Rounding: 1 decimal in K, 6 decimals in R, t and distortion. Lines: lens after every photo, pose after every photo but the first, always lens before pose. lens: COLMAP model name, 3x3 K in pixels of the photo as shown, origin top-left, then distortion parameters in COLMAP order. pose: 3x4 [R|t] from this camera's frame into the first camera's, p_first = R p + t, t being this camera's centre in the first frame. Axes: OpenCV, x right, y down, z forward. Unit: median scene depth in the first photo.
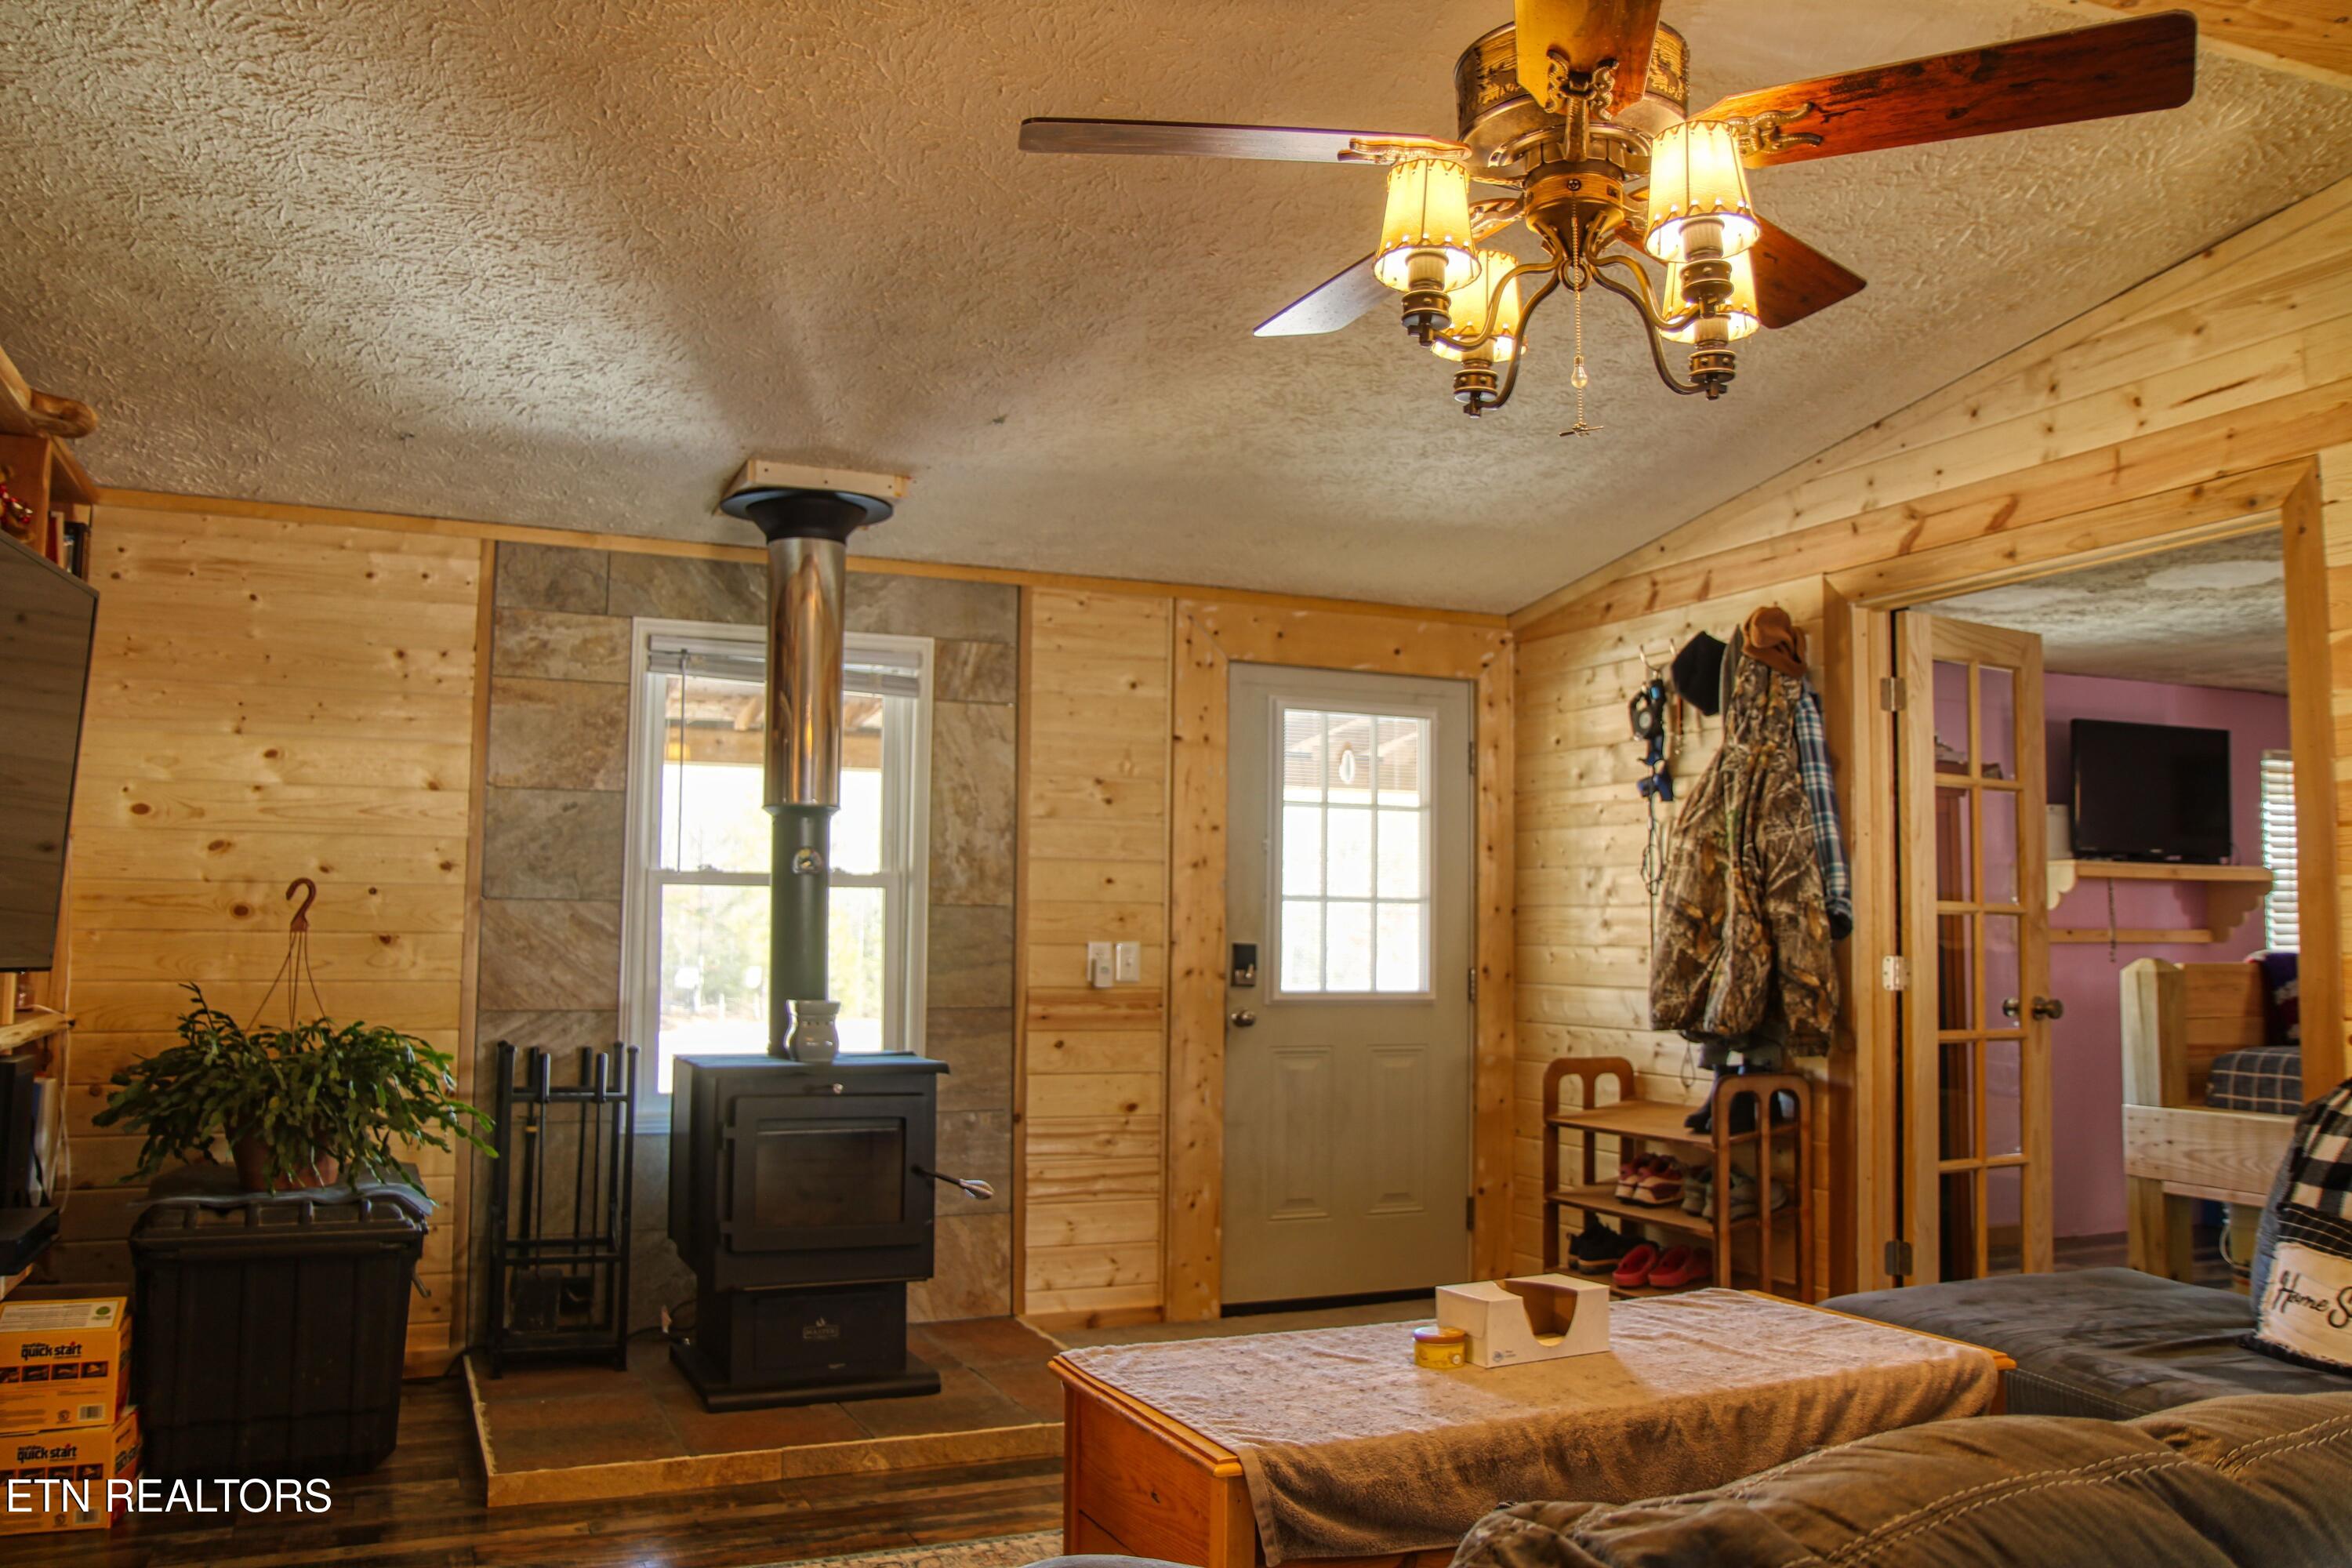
lens RADIAL K [[1830.6, 0, 1176.0], [0, 1830.6, 784.0], [0, 0, 1]] dist [-0.116629, 0.111522]
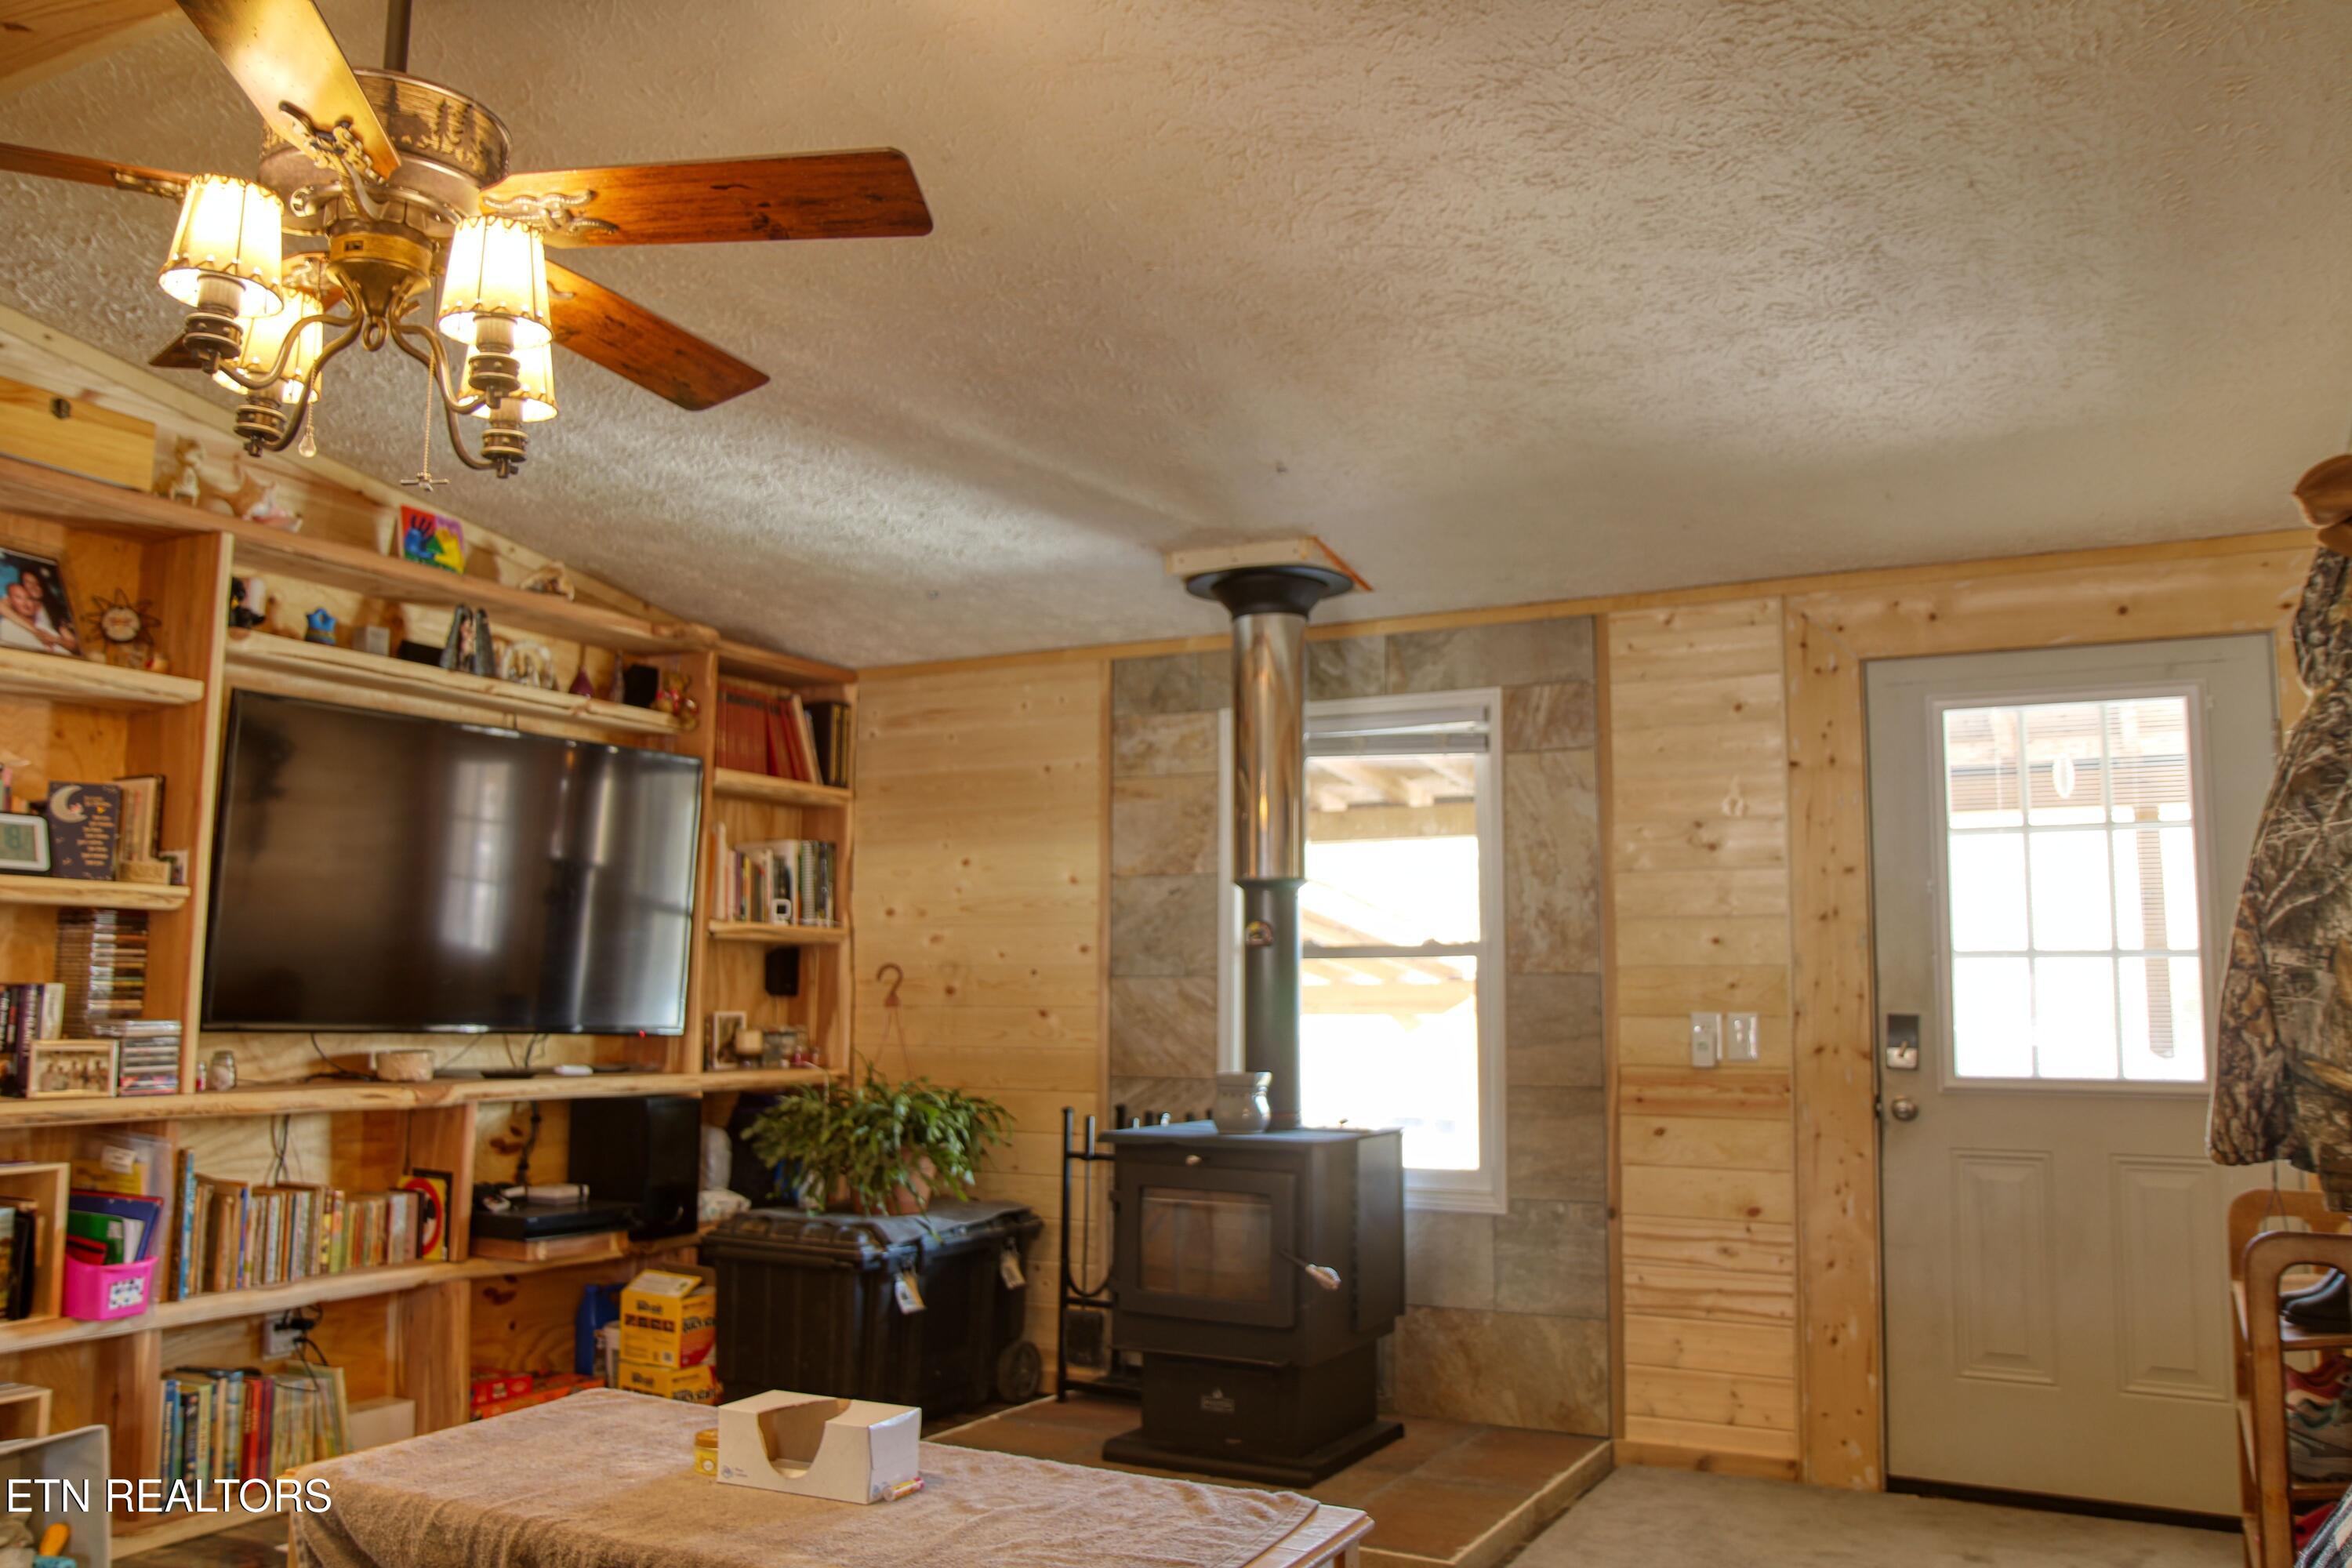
lens RADIAL K [[1830.6, 0, 1176.0], [0, 1830.6, 784.0], [0, 0, 1]] dist [-0.116629, 0.111522]
pose [[0.612771, -0.096921, -0.784294, 0.493174], [0.065937, 0.995261, -0.071475, 0.024960], [0.787505, -0.007916, 0.616258, 0.295232]]
